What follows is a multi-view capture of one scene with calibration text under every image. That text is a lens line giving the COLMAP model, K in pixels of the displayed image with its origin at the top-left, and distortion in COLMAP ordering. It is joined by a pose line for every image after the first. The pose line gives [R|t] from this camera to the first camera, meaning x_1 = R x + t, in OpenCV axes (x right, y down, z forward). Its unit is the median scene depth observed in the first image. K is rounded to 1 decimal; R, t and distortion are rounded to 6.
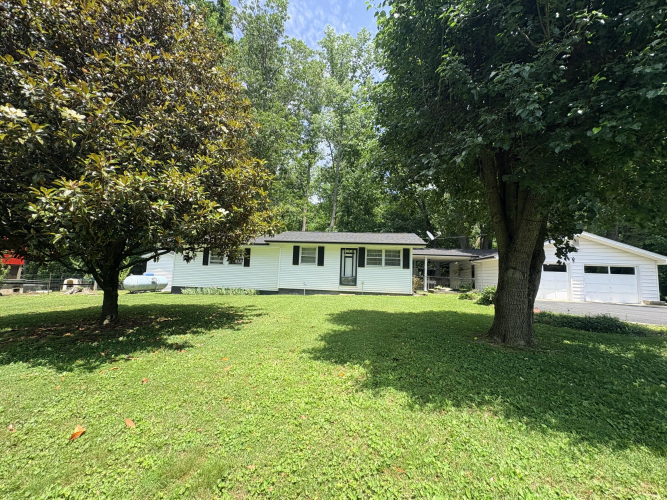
lens RADIAL K [[263.3, 0, 333.2], [0, 263.3, 249.8], [0, 0, 1]] dist [0.000687, 0.000035]
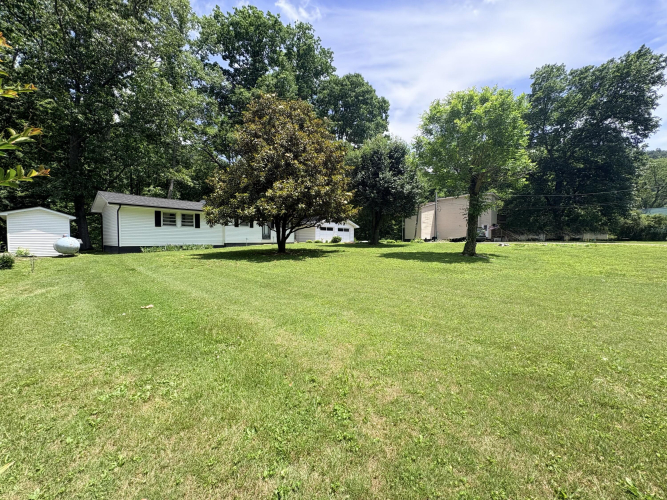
lens RADIAL K [[265.4, 0, 334.4], [0, 265.4, 250.7], [0, 0, 1]] dist [0.000275, 0.000498]
pose [[0.540205, -0.070123, 0.838607, -1.123283], [-0.072201, 0.988986, 0.129207, -0.044987], [-0.838431, -0.130347, 0.529192, -0.285293]]
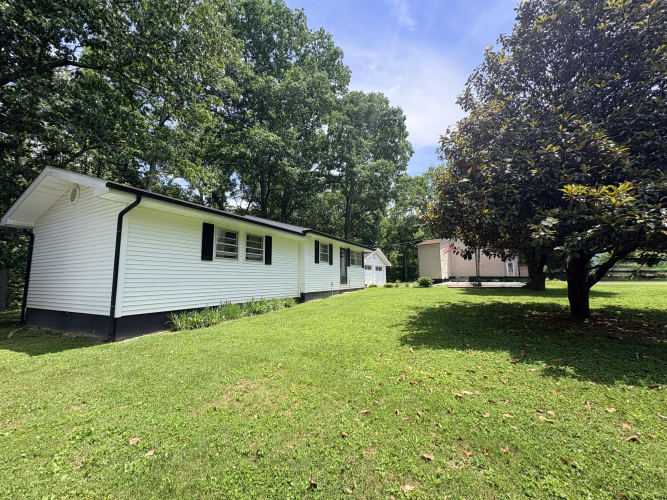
lens RADIAL K [[265.4, 0, 335.3], [0, 265.4, 248.0], [0, 0, 1]] dist [0.000275, 0.000498]
pose [[0.334796, 0.069777, 0.939704, -0.930128], [-0.086797, 0.995298, -0.042981, 0.039563], [-0.938285, -0.067174, 0.339278, 0.660996]]
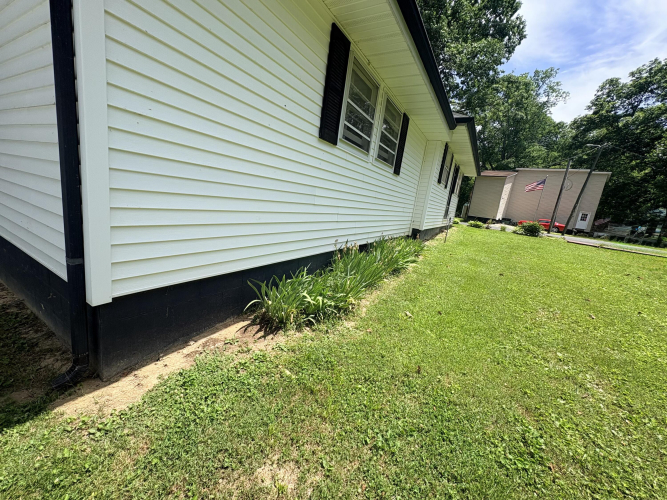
lens RADIAL K [[265.4, 0, 336.1], [0, 265.4, 248.4], [0, 0, 1]] dist [0.000275, 0.000498]
pose [[0.369097, -0.165999, 0.914446, -0.716567], [-0.224924, 0.938716, 0.261191, 0.085105], [-0.901763, -0.302086, 0.309140, 0.983027]]
